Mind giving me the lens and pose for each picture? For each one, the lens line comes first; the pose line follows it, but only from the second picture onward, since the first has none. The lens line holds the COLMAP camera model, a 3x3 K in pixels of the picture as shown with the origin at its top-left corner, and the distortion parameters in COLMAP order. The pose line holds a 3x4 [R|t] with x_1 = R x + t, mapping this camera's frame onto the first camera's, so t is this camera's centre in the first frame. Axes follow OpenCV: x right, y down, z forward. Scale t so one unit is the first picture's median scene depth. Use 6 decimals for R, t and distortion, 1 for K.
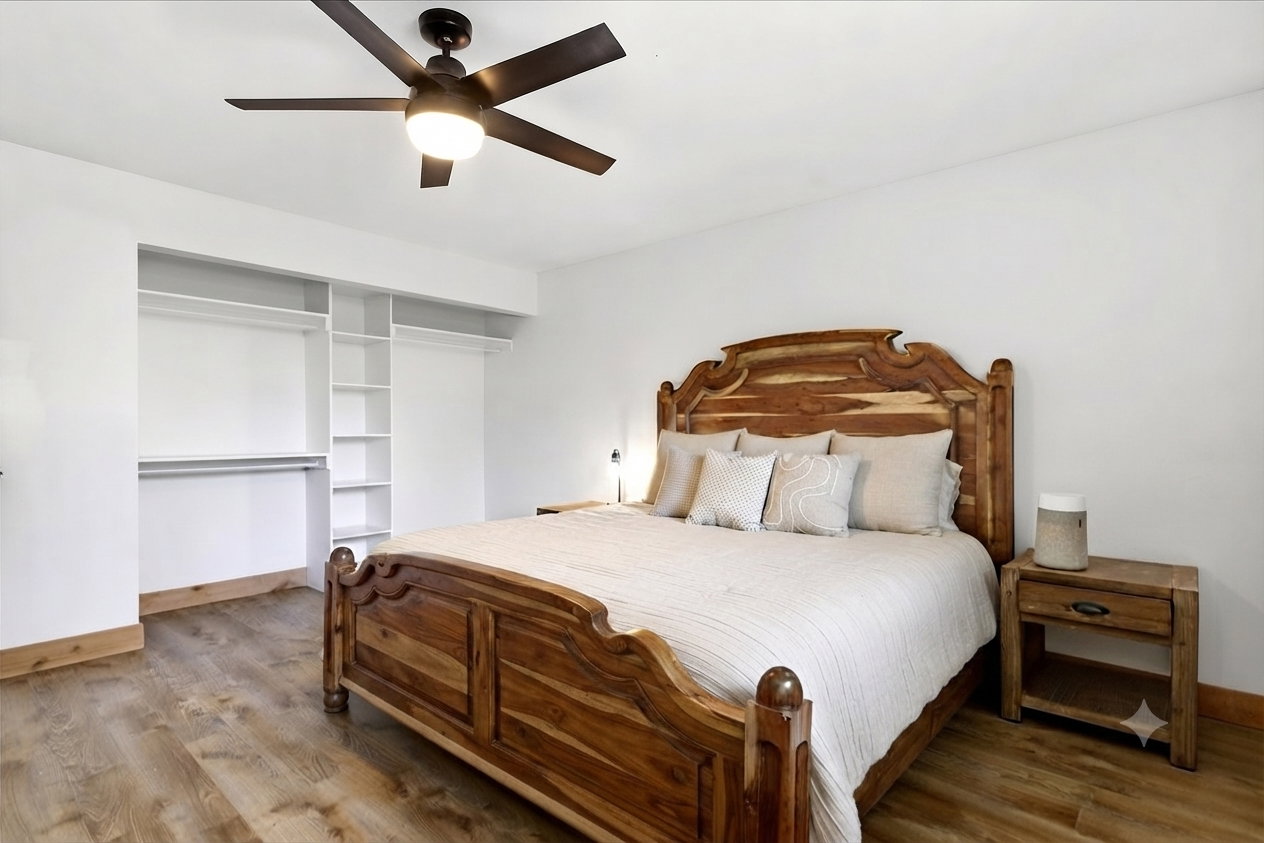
lens RADIAL K [[624.2, 0, 632.8], [0, 624.2, 432.7], [0, 0, 1]] dist [-0.001292, -0.000275]
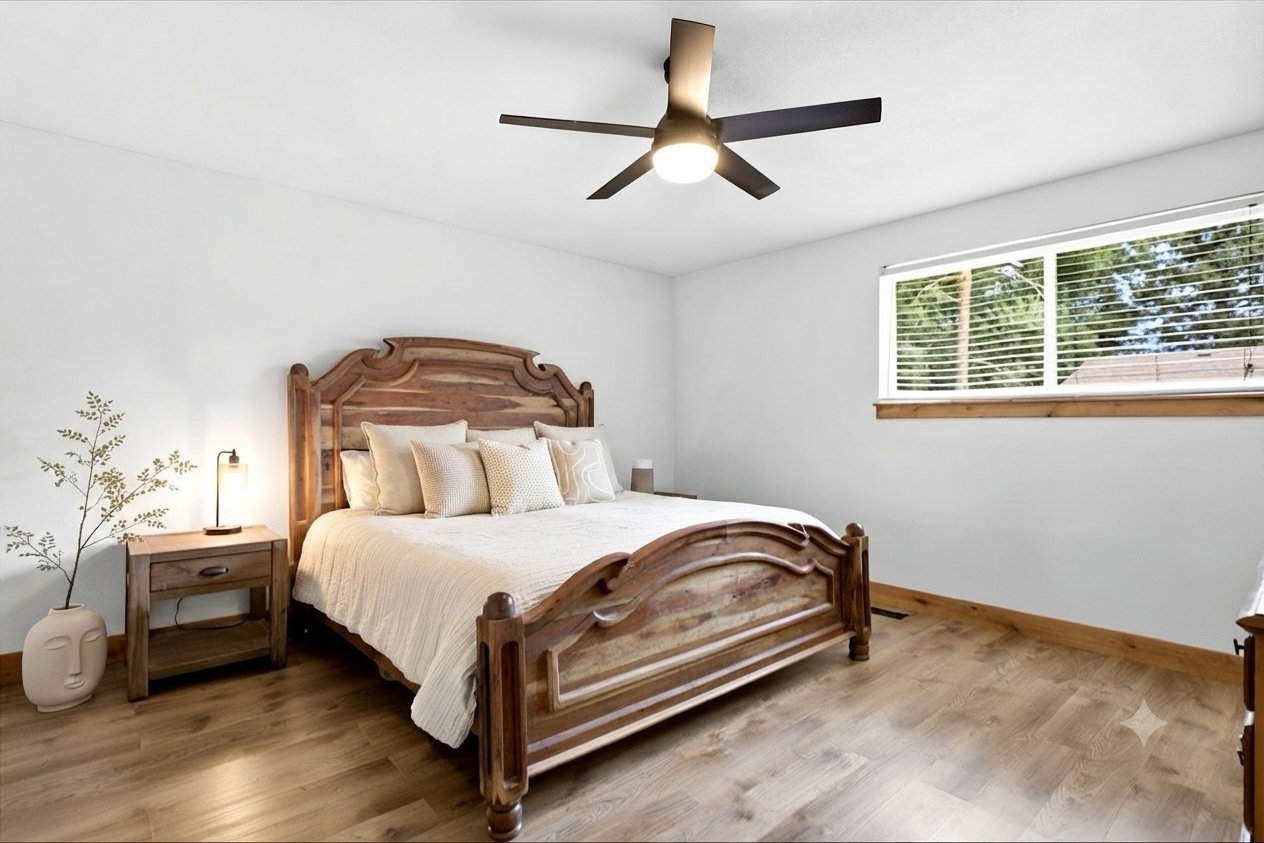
lens RADIAL K [[624.2, 0, 632.8], [0, 624.2, 432.7], [0, 0, 1]] dist [-0.001292, -0.000275]
pose [[0.142368, -0.004772, 0.989802, -0.799074], [-0.001043, 0.999987, 0.004971, 0.004145], [-0.989813, -0.001741, 0.142362, 0.532118]]
